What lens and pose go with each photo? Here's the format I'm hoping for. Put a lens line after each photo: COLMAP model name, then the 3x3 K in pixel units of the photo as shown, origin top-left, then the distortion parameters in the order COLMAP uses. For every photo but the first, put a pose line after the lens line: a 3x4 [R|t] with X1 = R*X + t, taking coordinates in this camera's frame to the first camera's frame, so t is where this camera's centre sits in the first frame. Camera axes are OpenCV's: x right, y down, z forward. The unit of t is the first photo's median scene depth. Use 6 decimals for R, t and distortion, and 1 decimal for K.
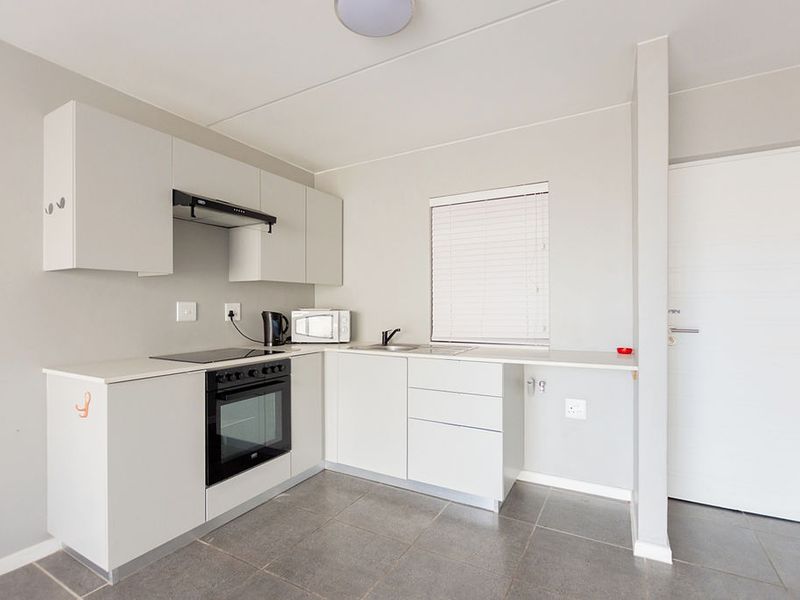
lens RADIAL K [[400.4, 0, 392.7], [0, 400.4, 312.0], [0, 0, 1]] dist [0.004917, 0.001345]
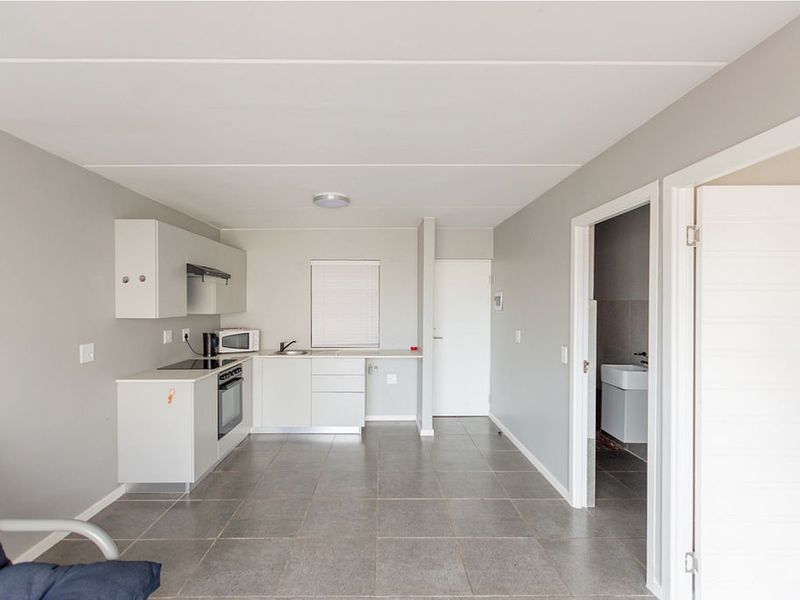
lens RADIAL K [[400.4, 0, 401.6], [0, 400.4, 312.2], [0, 0, 1]] dist [0.004917, 0.001345]
pose [[0.844347, -0.000417, 0.535796, -0.542849], [-0.002601, 0.999985, 0.004878, -0.093383], [-0.535790, -0.005512, 0.844333, -0.658801]]
